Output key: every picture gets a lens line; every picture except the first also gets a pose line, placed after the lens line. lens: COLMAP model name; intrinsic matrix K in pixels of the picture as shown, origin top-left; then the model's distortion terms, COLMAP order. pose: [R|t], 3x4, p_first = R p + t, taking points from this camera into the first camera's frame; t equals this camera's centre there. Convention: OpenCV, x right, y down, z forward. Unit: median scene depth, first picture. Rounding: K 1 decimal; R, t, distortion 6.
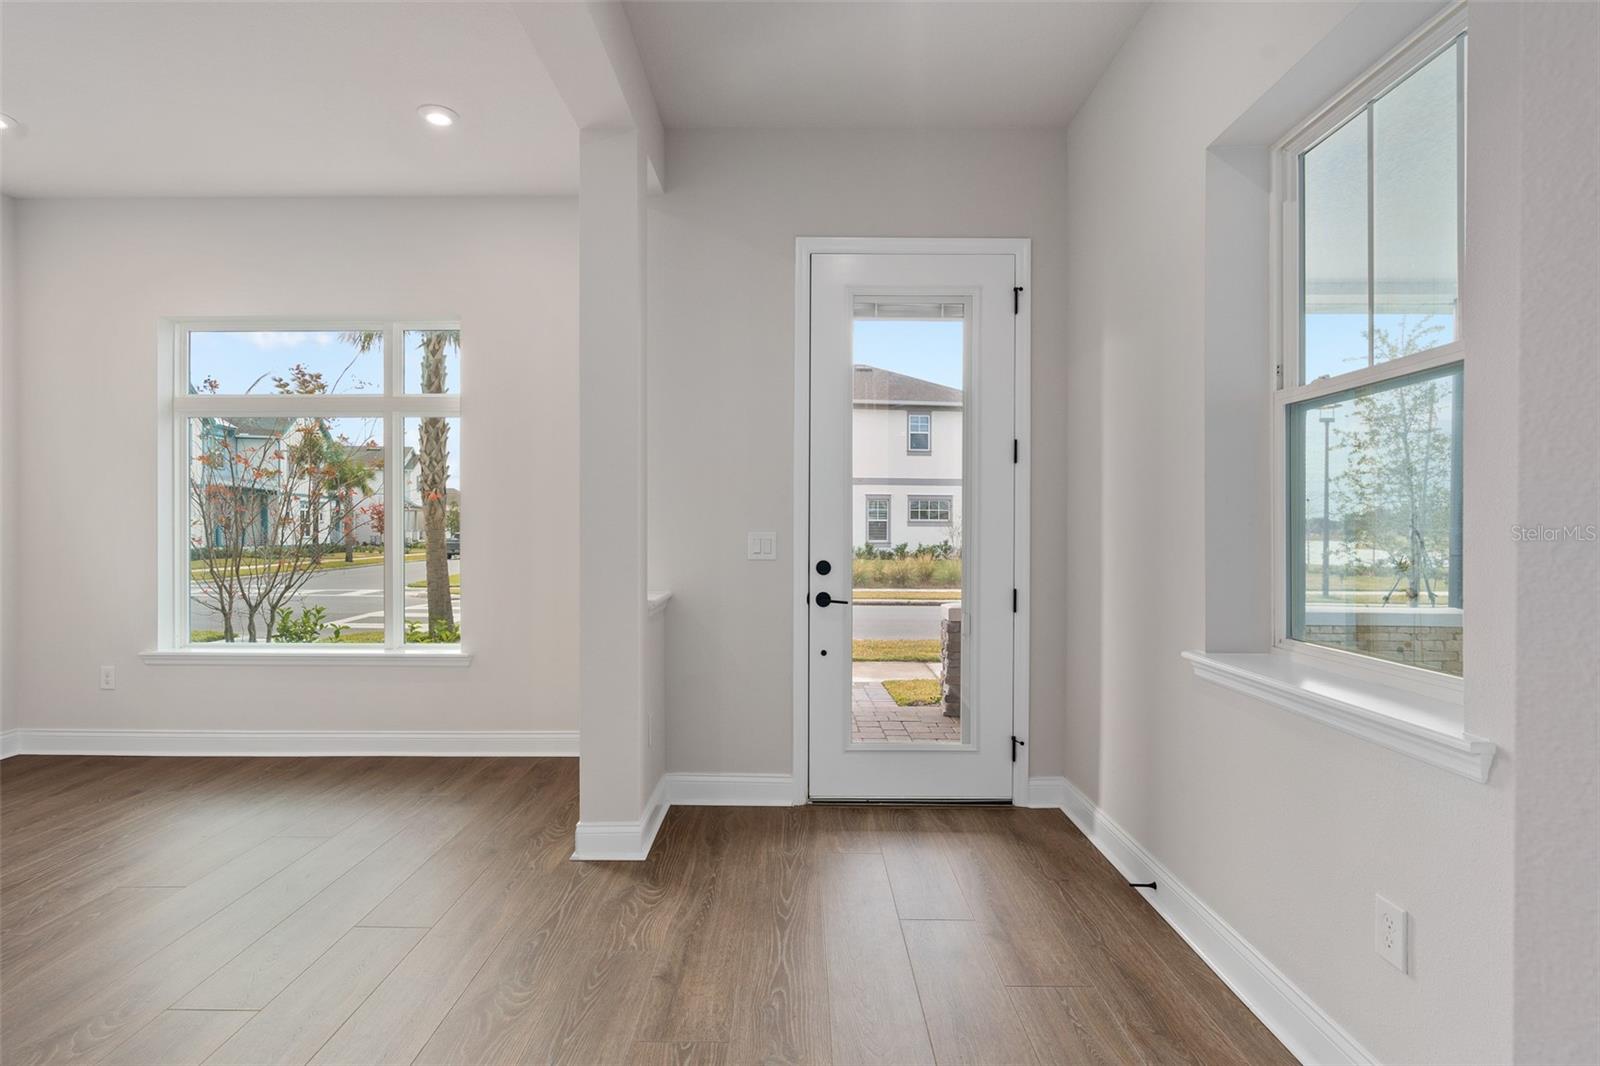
lens RADIAL K [[766.8, 0, 788.4], [0, 766.8, 525.7], [0, 0, 1]] dist [0.003856, -0.001271]
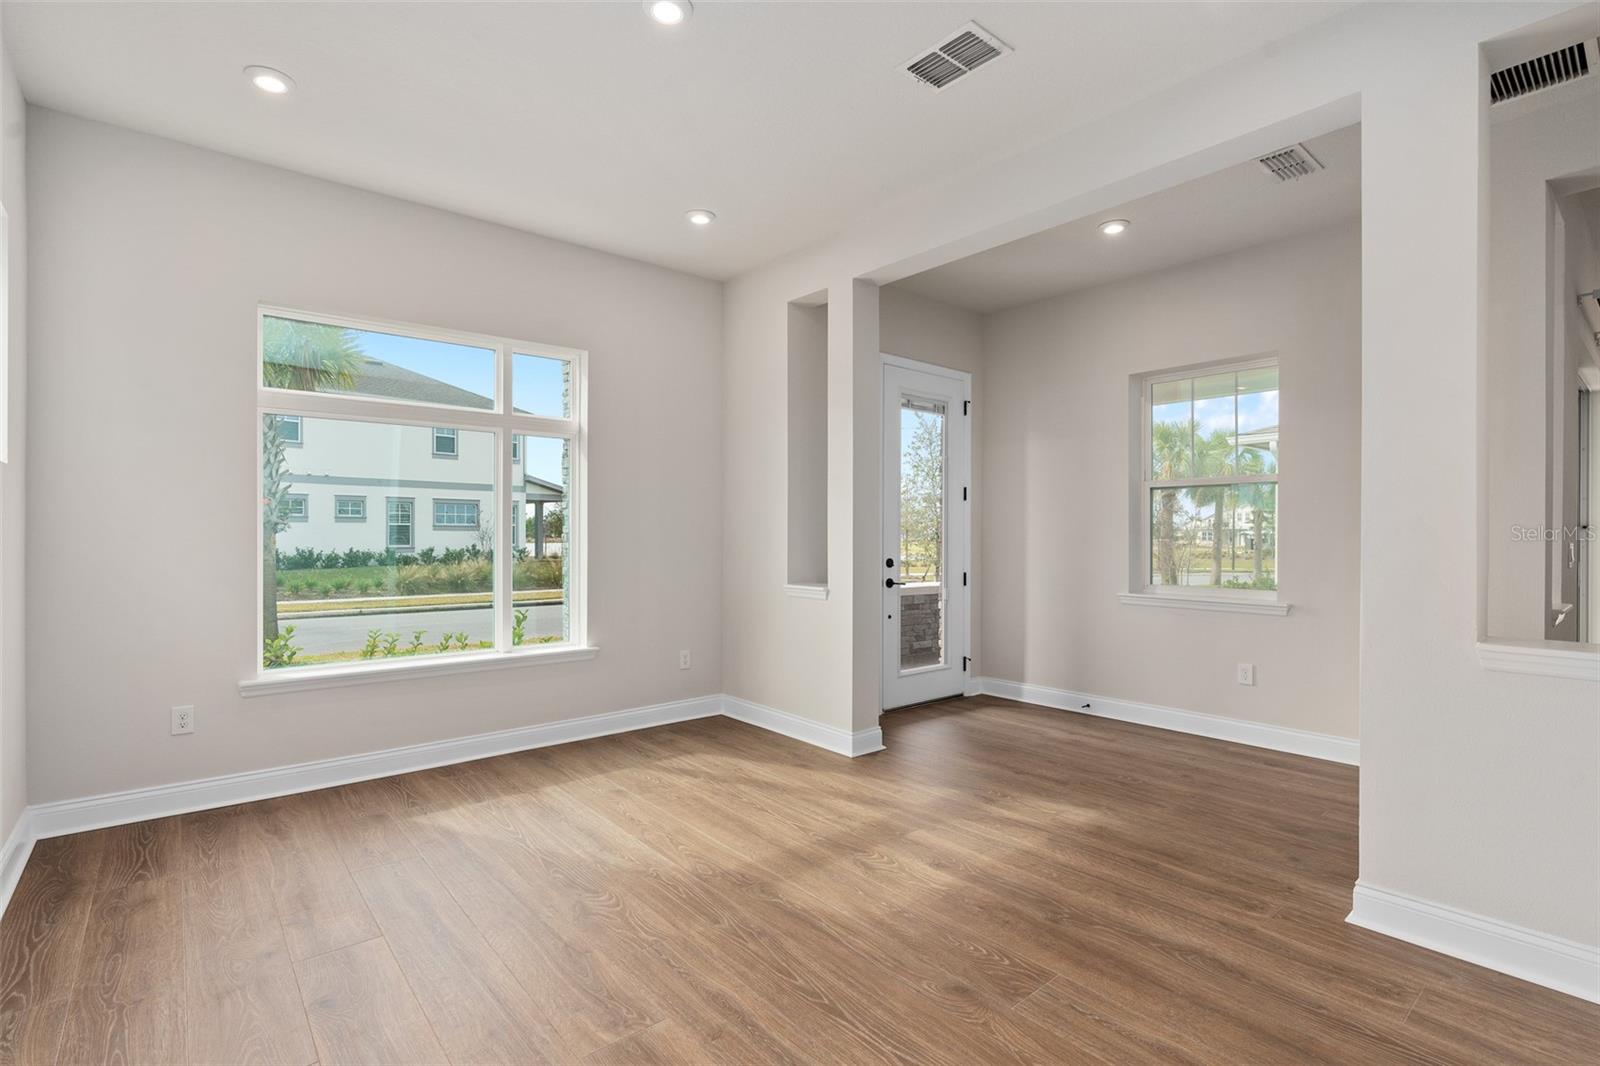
lens RADIAL K [[766.8, 0, 742.8], [0, 766.8, 521.9], [0, 0, 1]] dist [0.003856, -0.001271]
pose [[0.779435, 0.006773, 0.626446, -0.150493], [-0.001609, 0.999960, -0.008808, -0.002023], [-0.626481, 0.005857, 0.779415, -0.005931]]
